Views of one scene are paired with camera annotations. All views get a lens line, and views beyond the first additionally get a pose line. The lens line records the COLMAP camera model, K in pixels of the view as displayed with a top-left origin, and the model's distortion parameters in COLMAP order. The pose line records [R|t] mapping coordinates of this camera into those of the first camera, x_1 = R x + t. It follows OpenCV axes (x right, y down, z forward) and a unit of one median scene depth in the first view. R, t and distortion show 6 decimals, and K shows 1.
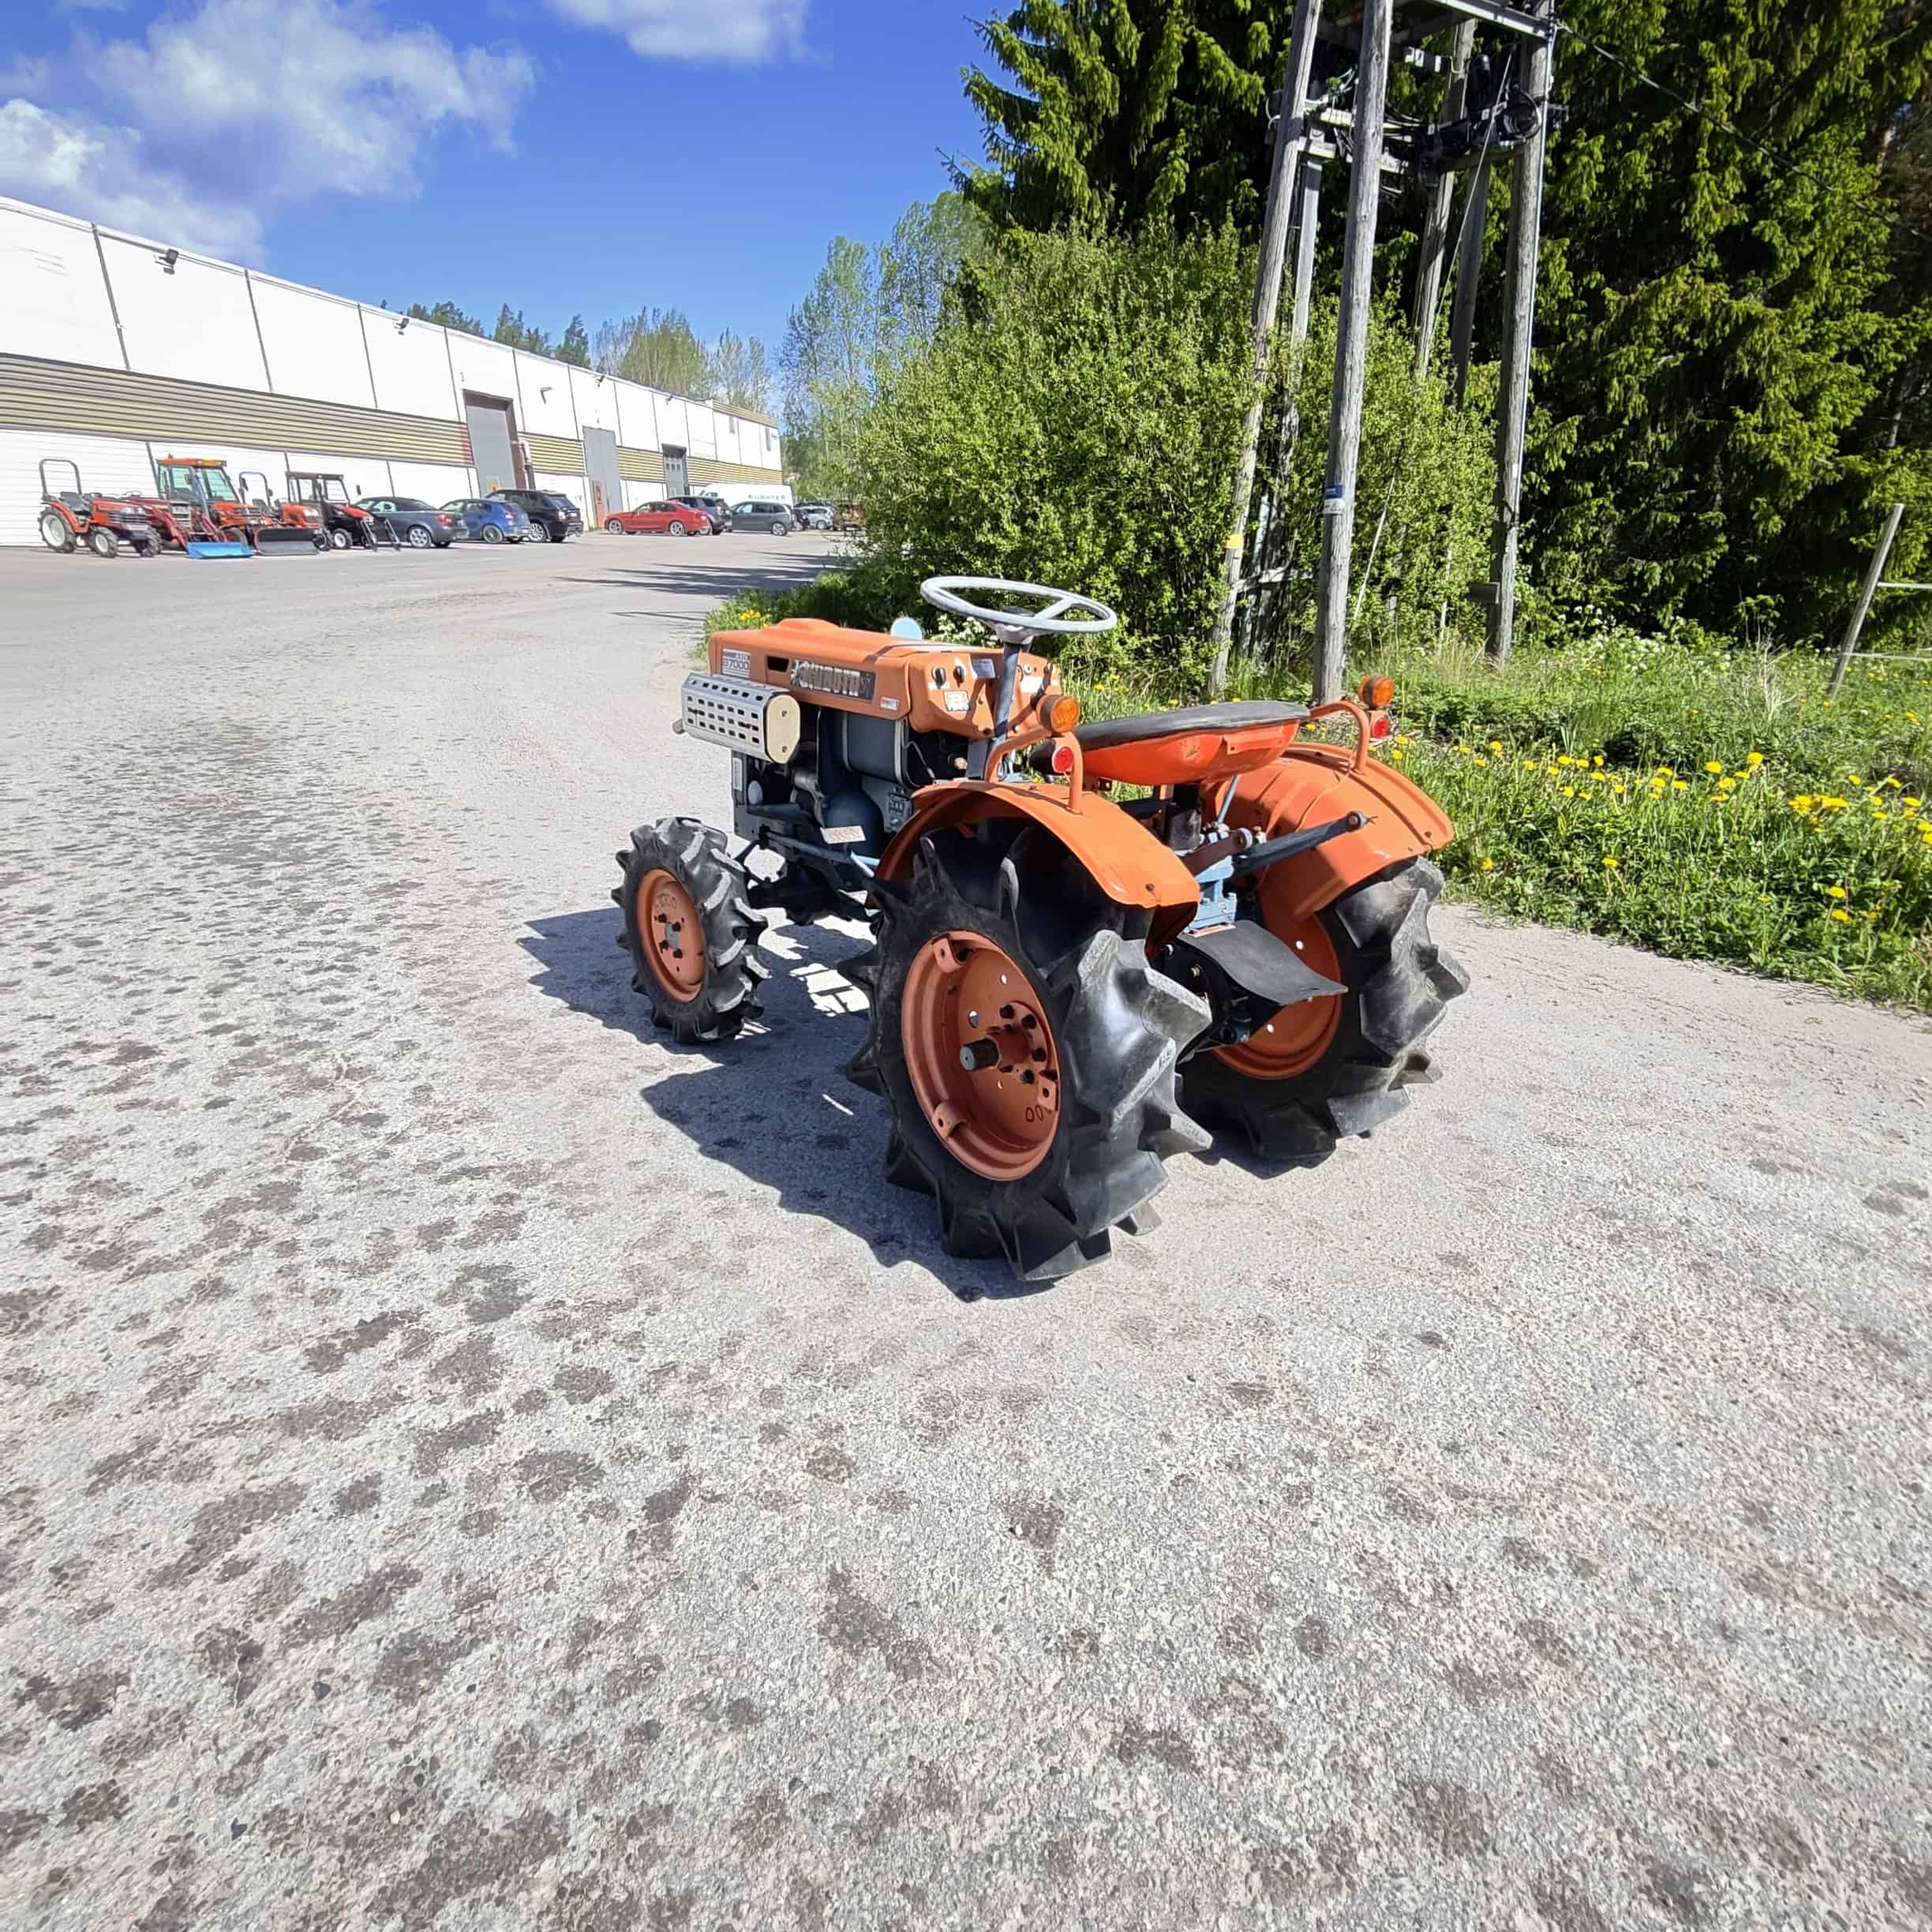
lens RADIAL K [[1198.6, 0, 982.3], [0, 1198.6, 971.2], [0, 0, 1]] dist [0.003415, -0.002005]
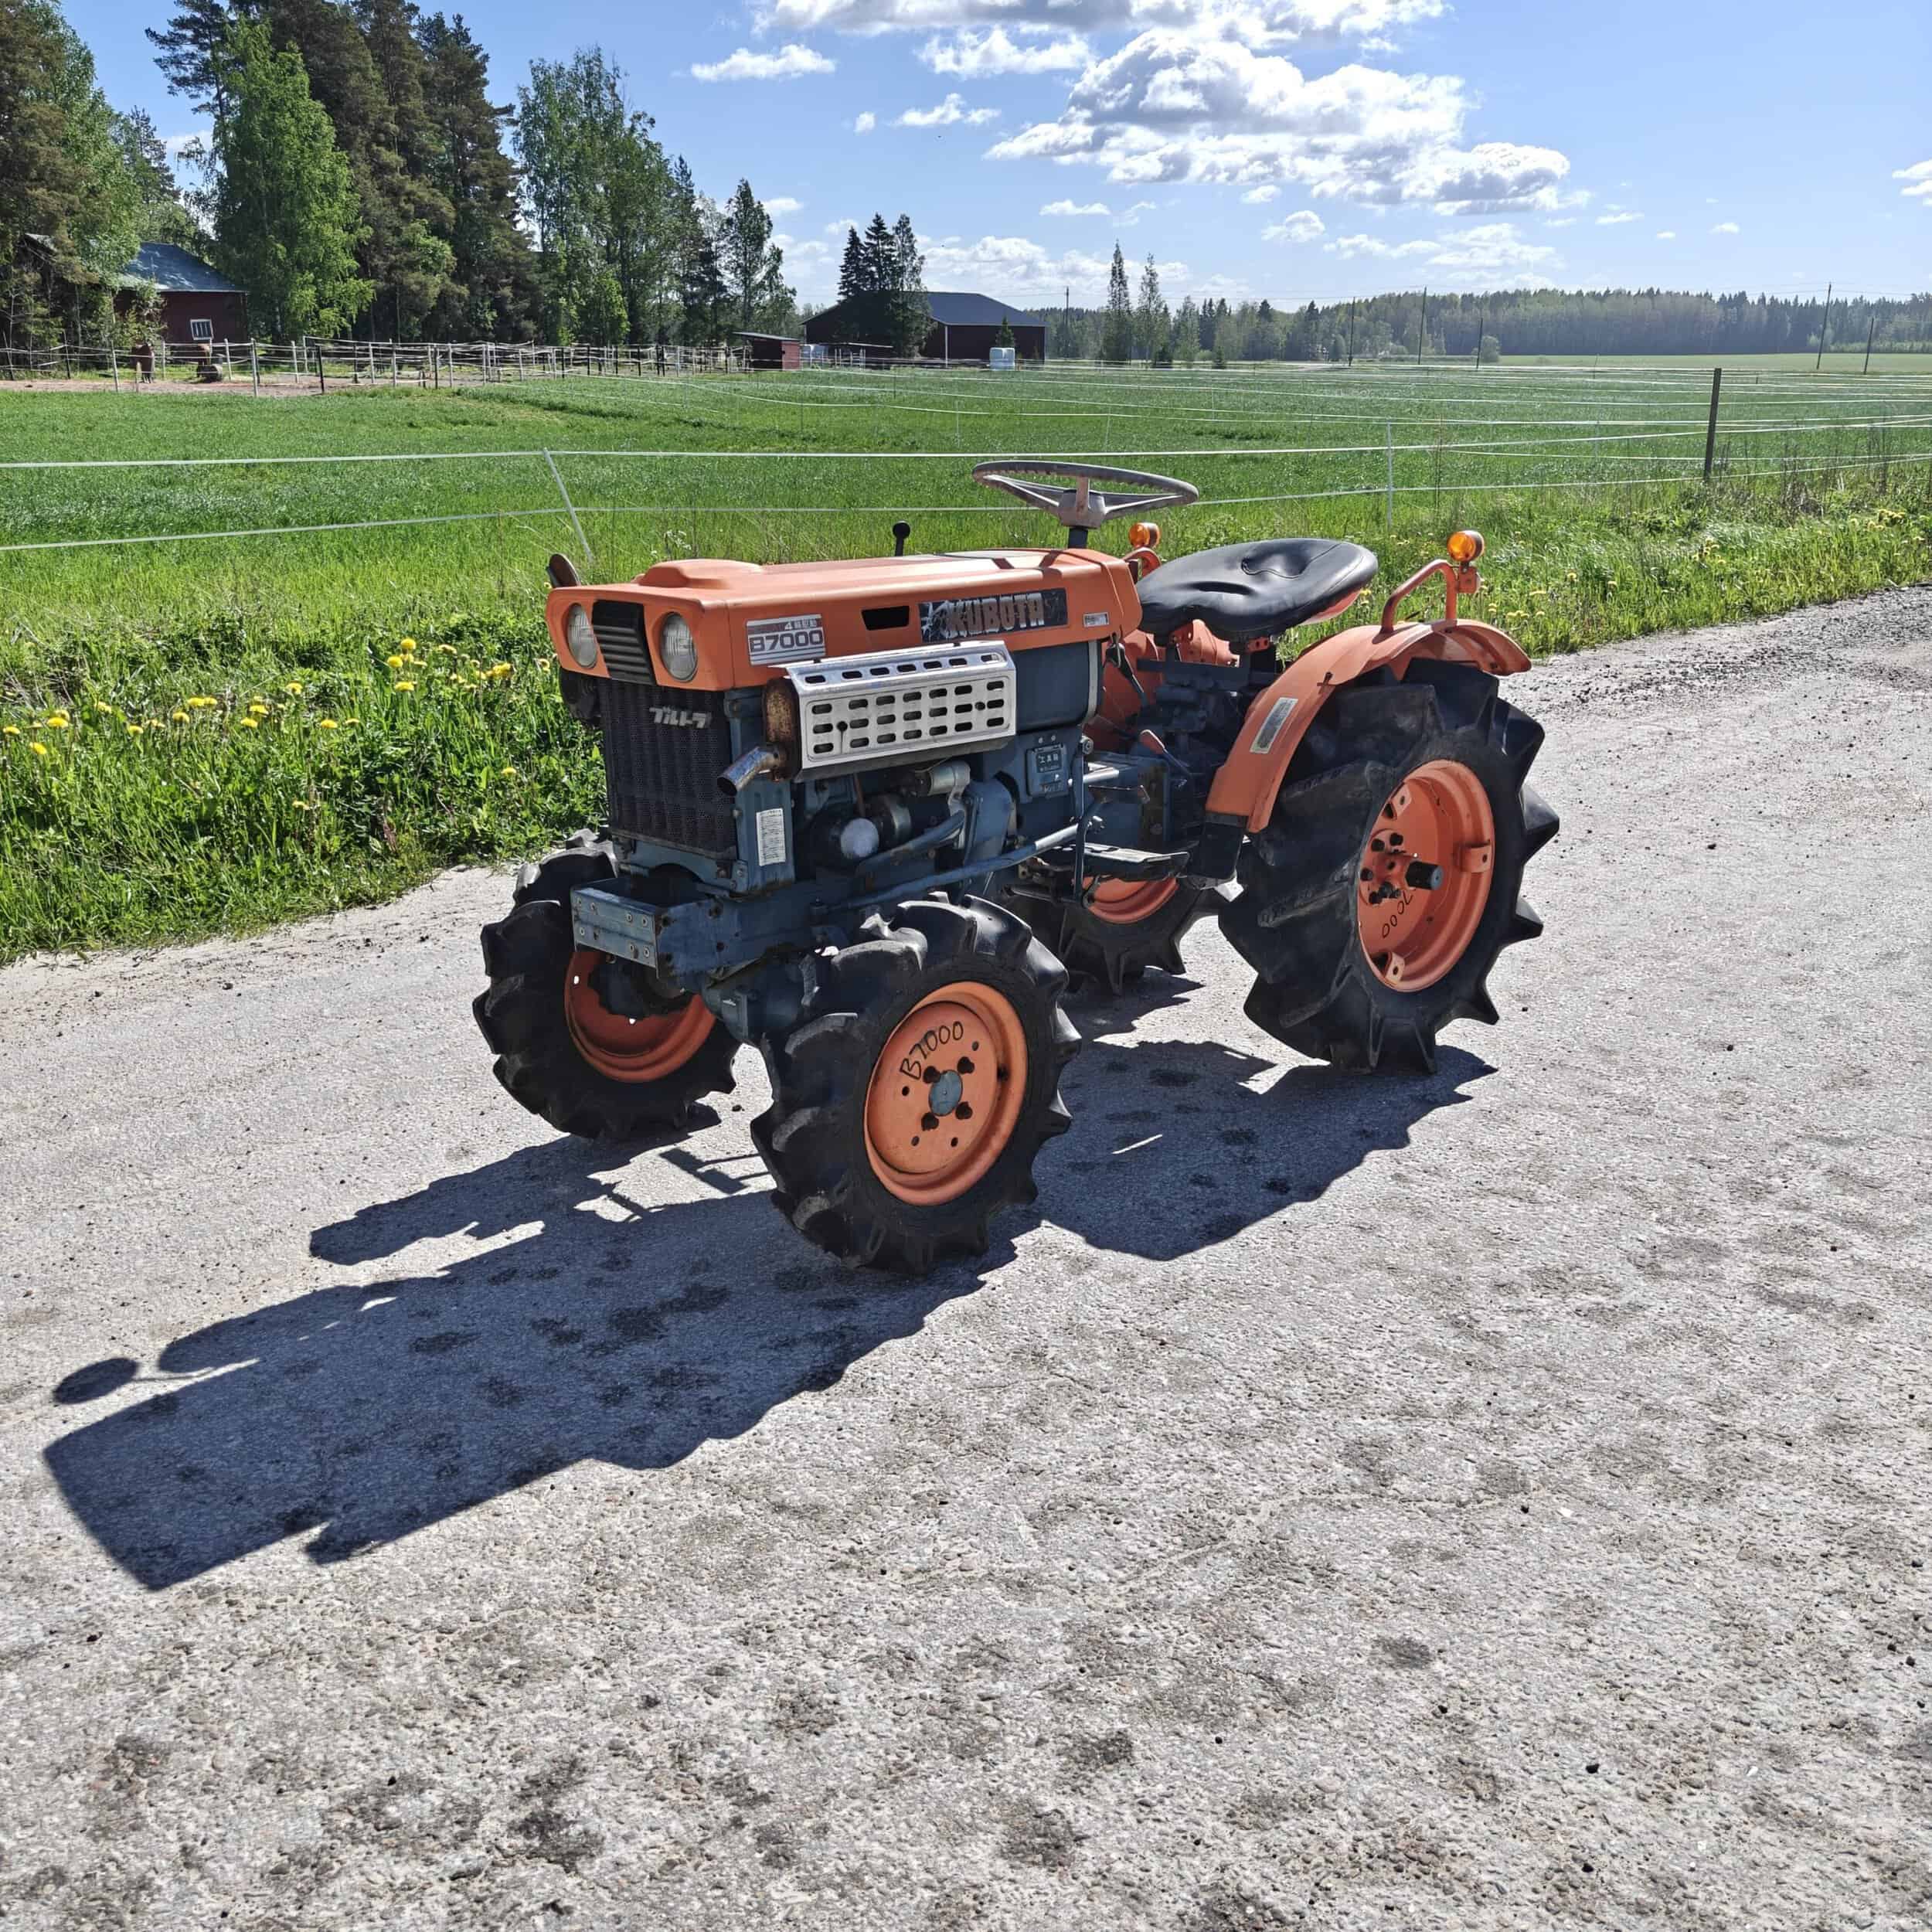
lens RADIAL K [[1805.2, 0, 968.9], [0, 1805.2, 986.7], [0, 0, 1]] dist [-0.002389, 0.016524]
pose [[-0.067714, -0.321378, 0.944527, -0.282019], [0.347990, 0.879640, 0.324248, -0.093862], [-0.935050, 0.350642, 0.052272, 0.242337]]
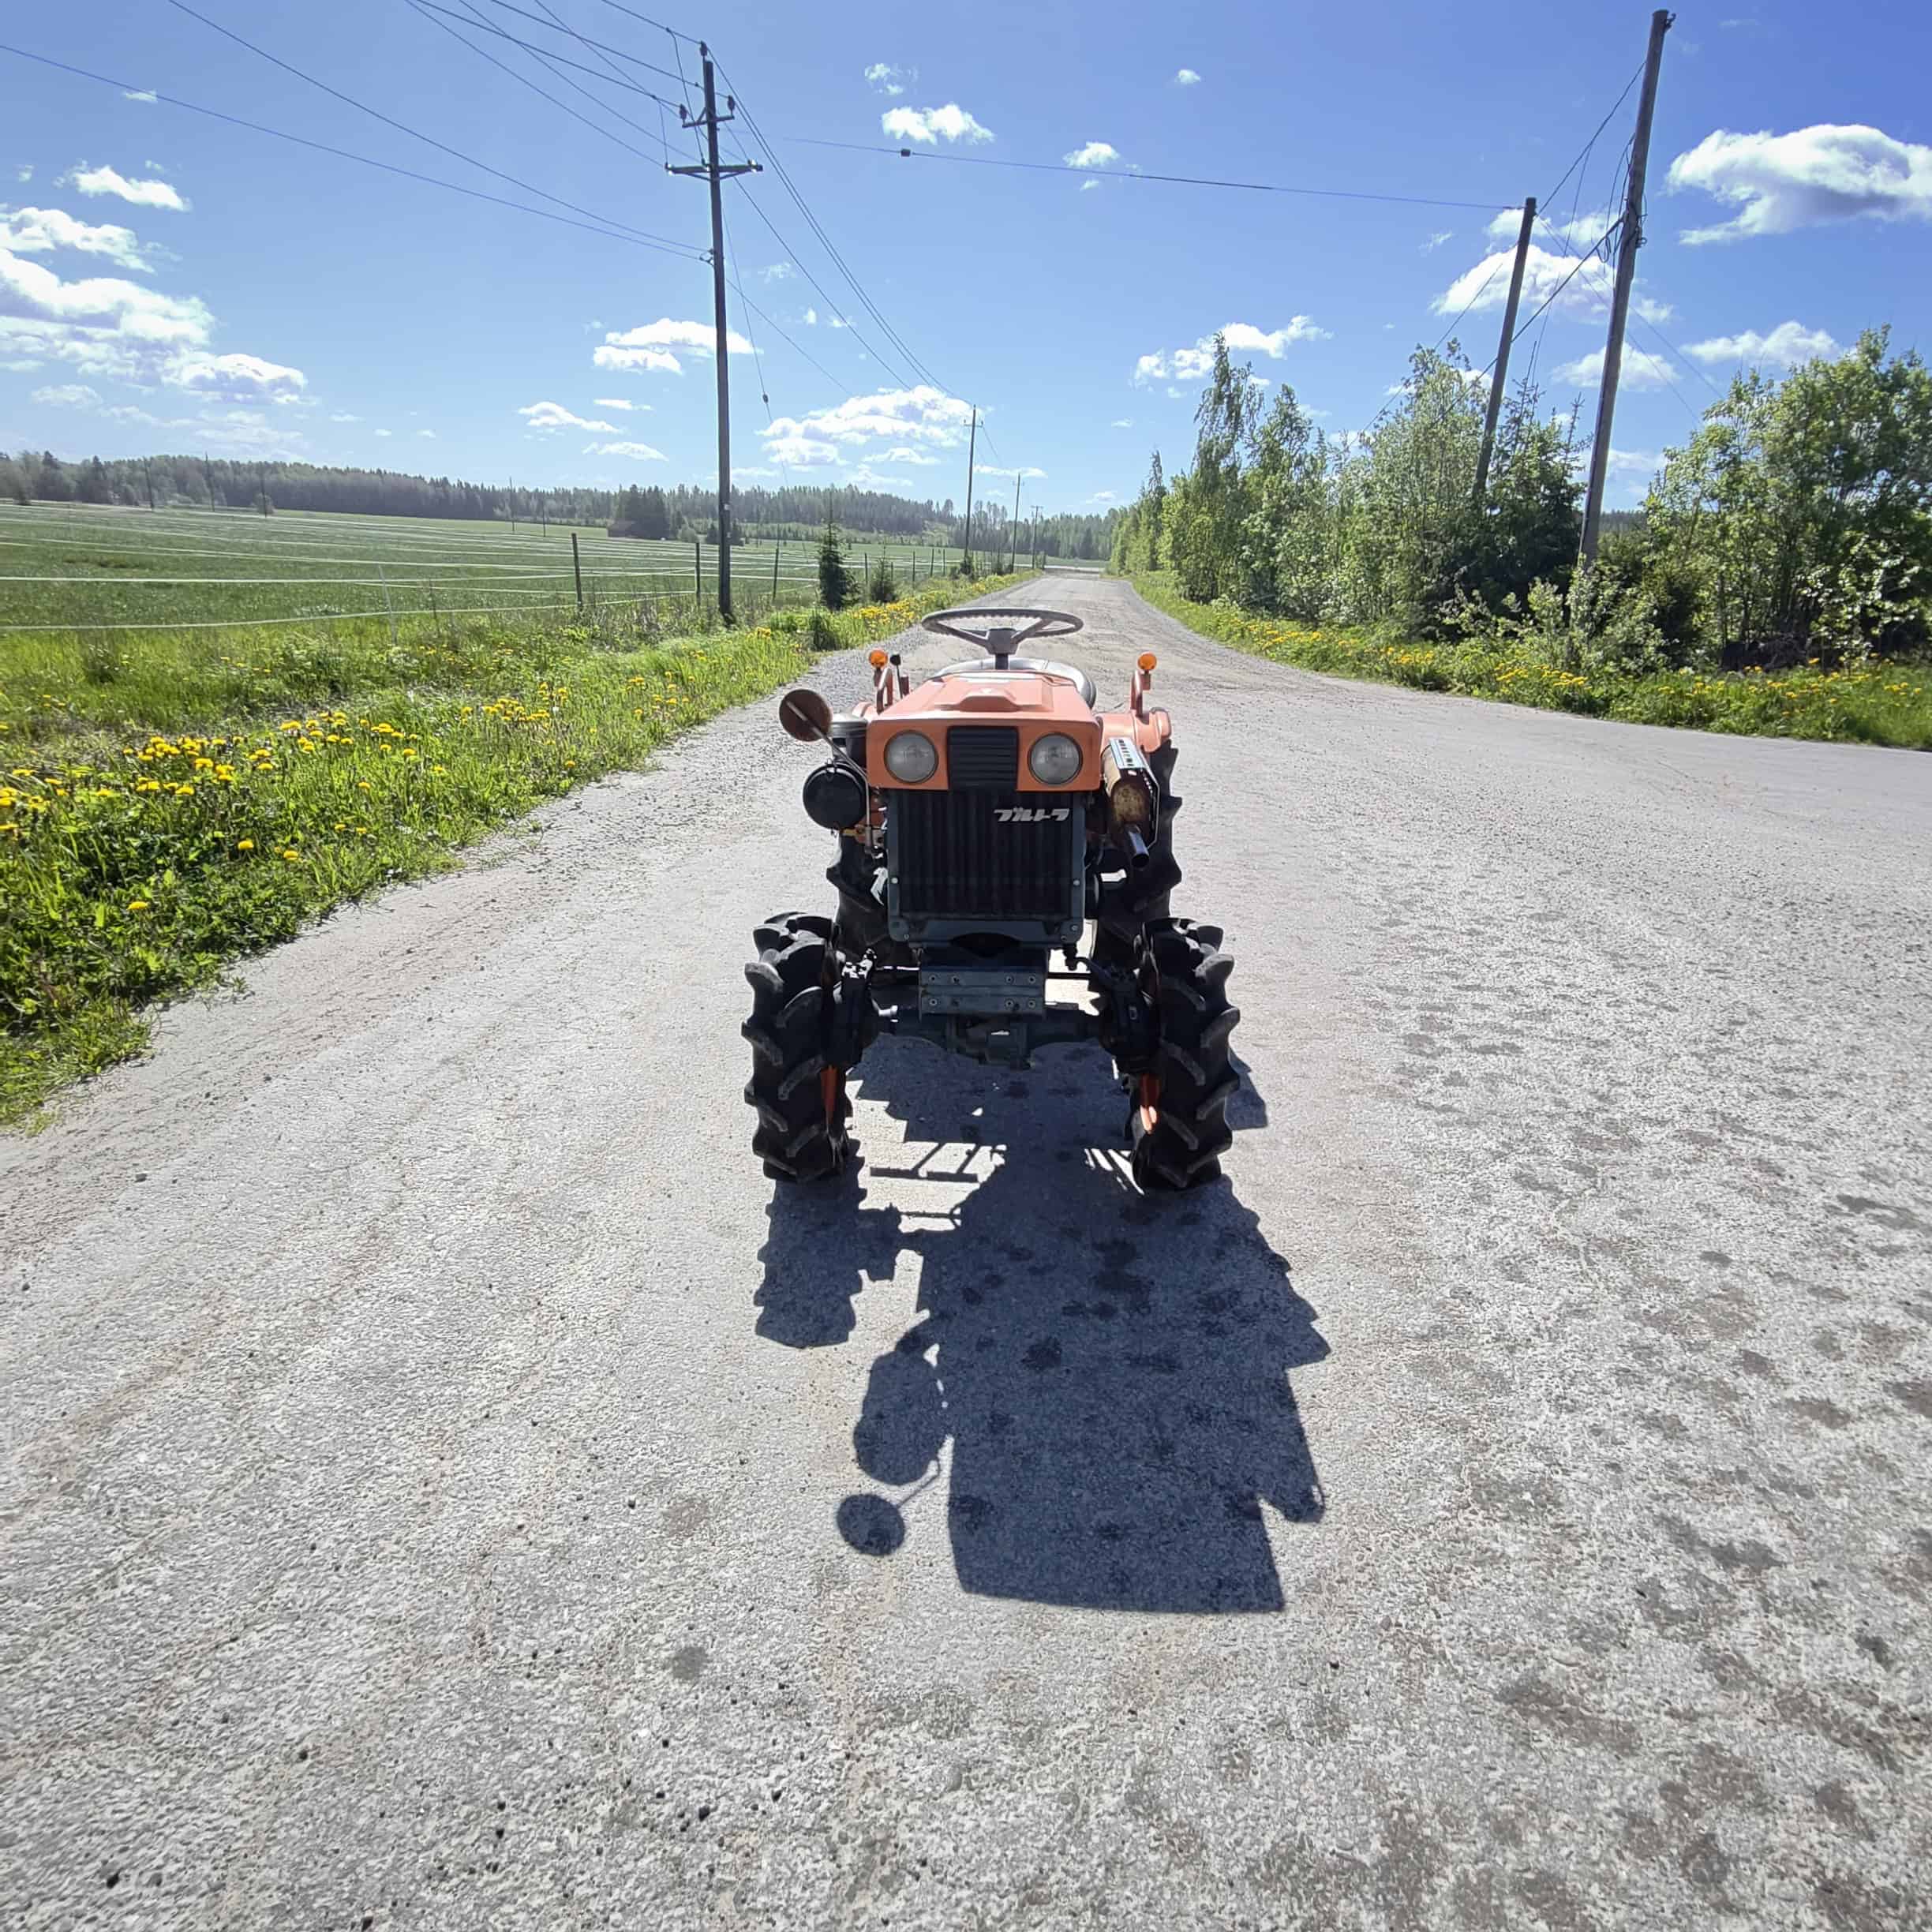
lens RADIAL K [[1202.5, 0, 985.2], [0, 1202.5, 959.5], [0, 0, 1]] dist [0.007897, -0.001163]
pose [[-0.746428, -0.242741, 0.619614, -0.171644], [0.188754, 0.815630, 0.546918, -0.150255], [-0.638135, 0.525190, -0.562991, 0.402345]]
